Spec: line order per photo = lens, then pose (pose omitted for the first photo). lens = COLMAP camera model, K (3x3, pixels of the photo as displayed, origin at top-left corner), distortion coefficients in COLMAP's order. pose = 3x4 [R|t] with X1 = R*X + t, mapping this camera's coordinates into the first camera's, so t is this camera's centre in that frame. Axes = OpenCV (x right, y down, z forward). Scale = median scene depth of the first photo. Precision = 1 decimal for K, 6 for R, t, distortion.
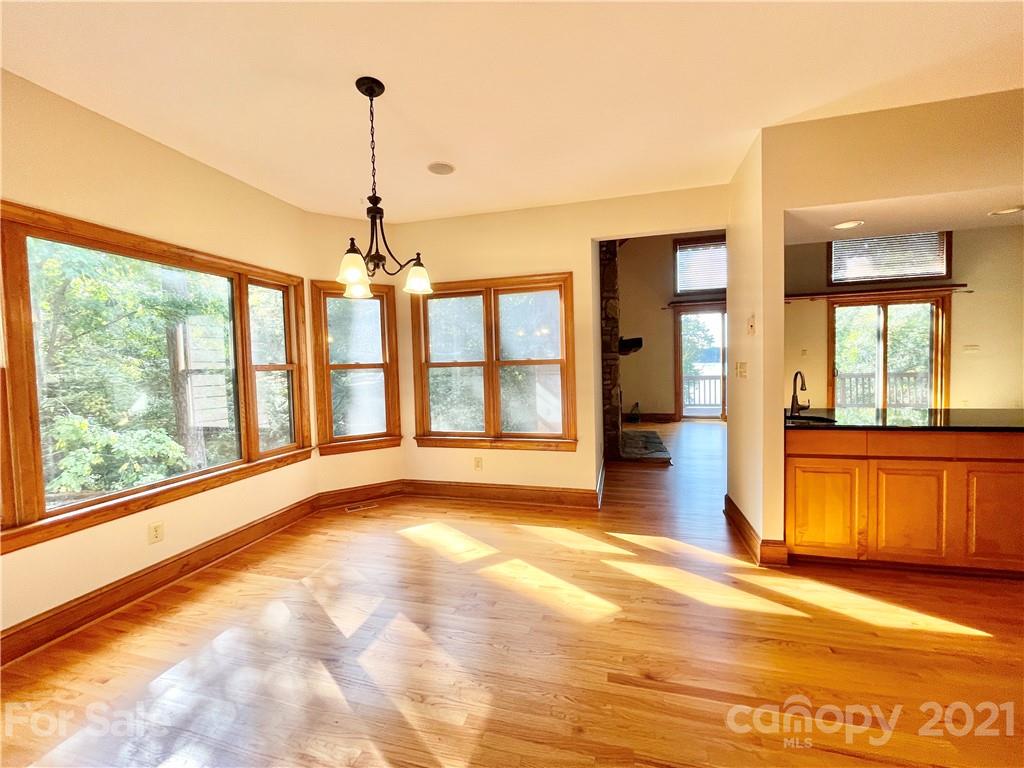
lens RADIAL K [[414.0, 0, 505.2], [0, 414.0, 381.2], [0, 0, 1]] dist [-0.003843, 0.001633]
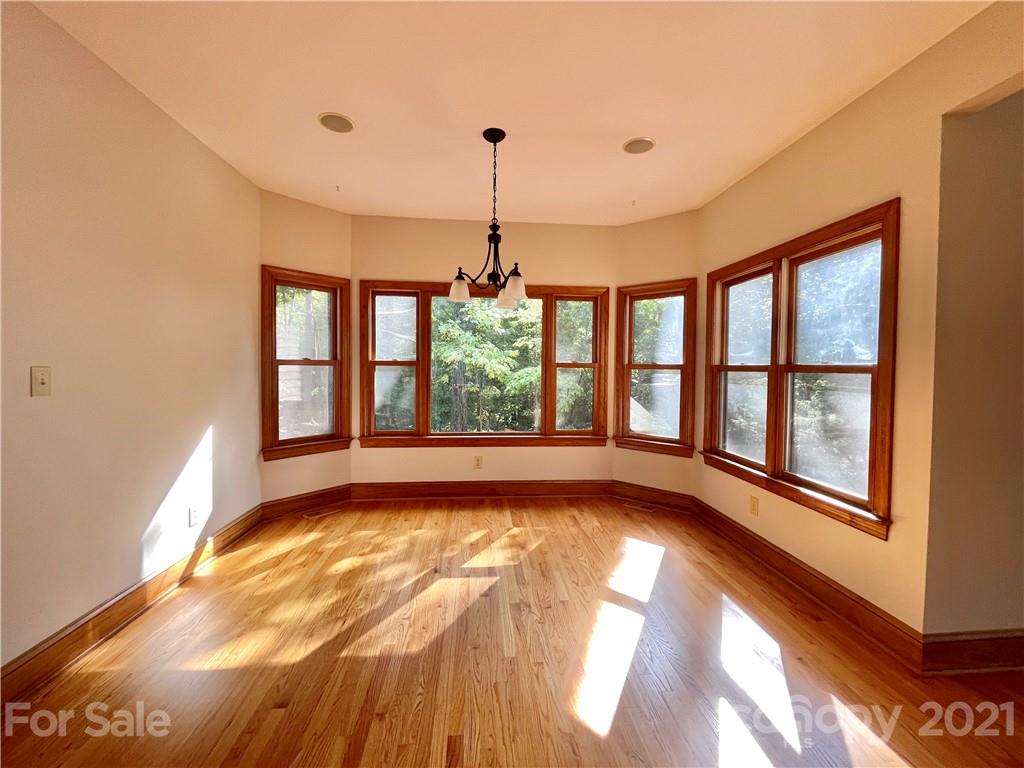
lens RADIAL K [[414.0, 0, 519.0], [0, 414.0, 384.0], [0, 0, 1]] dist [-0.003843, 0.001633]
pose [[0.346416, 0.068279, -0.935593, 0.492042], [-0.060671, 0.996890, 0.050288, -0.027177], [0.936117, 0.039342, 0.349482, 0.375457]]
